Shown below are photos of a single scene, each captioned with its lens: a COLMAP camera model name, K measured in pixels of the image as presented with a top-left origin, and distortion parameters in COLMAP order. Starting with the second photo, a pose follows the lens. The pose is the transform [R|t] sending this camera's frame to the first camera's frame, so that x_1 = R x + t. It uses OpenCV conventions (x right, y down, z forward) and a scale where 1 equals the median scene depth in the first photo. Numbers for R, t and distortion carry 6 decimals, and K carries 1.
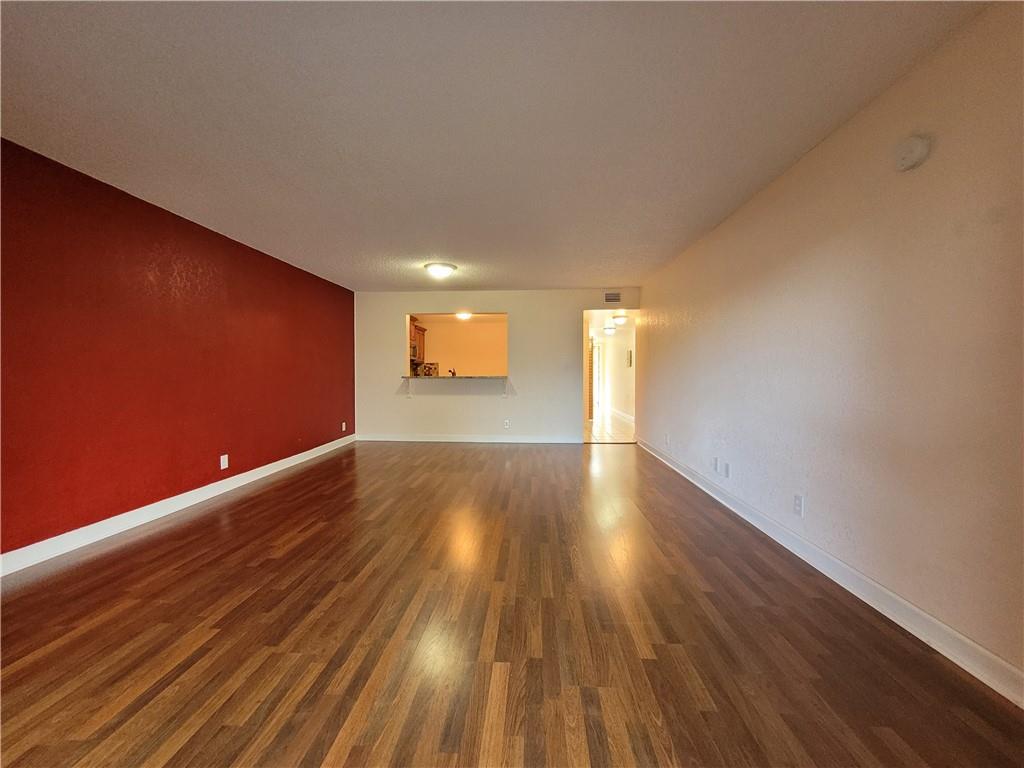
lens RADIAL K [[406.8, 0, 511.6], [0, 406.8, 380.0], [0, 0, 1]] dist [0.000427, 0.000014]
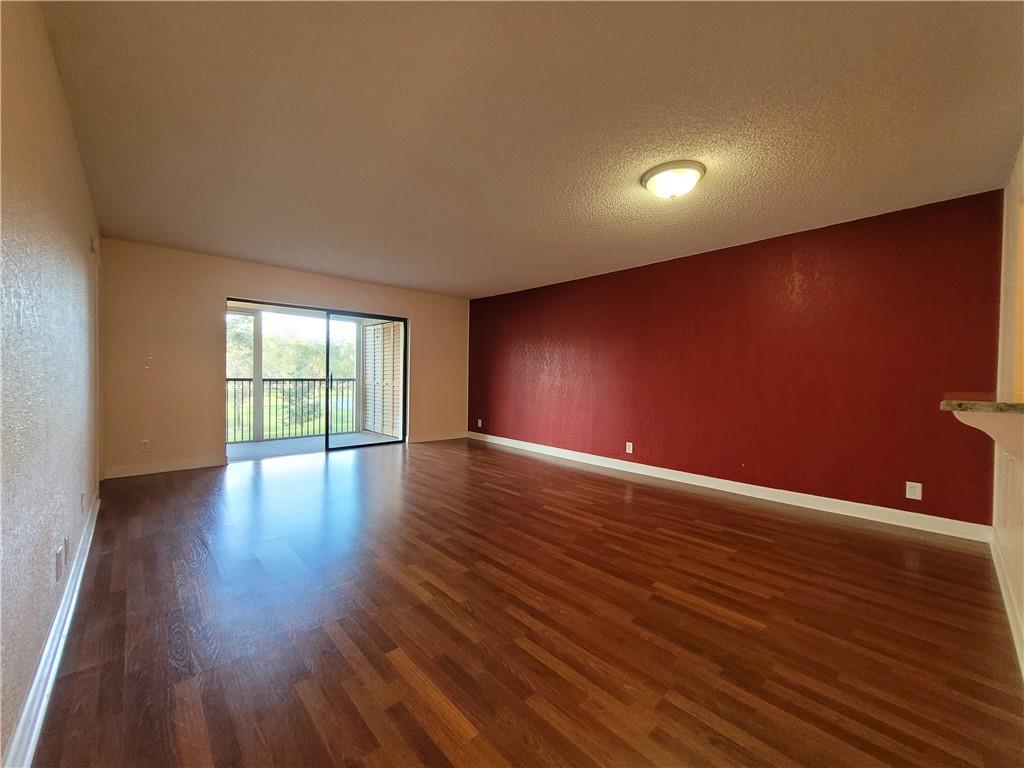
lens RADIAL K [[406.8, 0, 511.6], [0, 406.8, 380.0], [0, 0, 1]] dist [0.000427, 0.000014]
pose [[-0.703965, 0.004257, -0.710221, 0.184365], [-0.021508, 0.999396, 0.027309, -0.015313], [0.709908, 0.034500, -0.703448, 0.655982]]
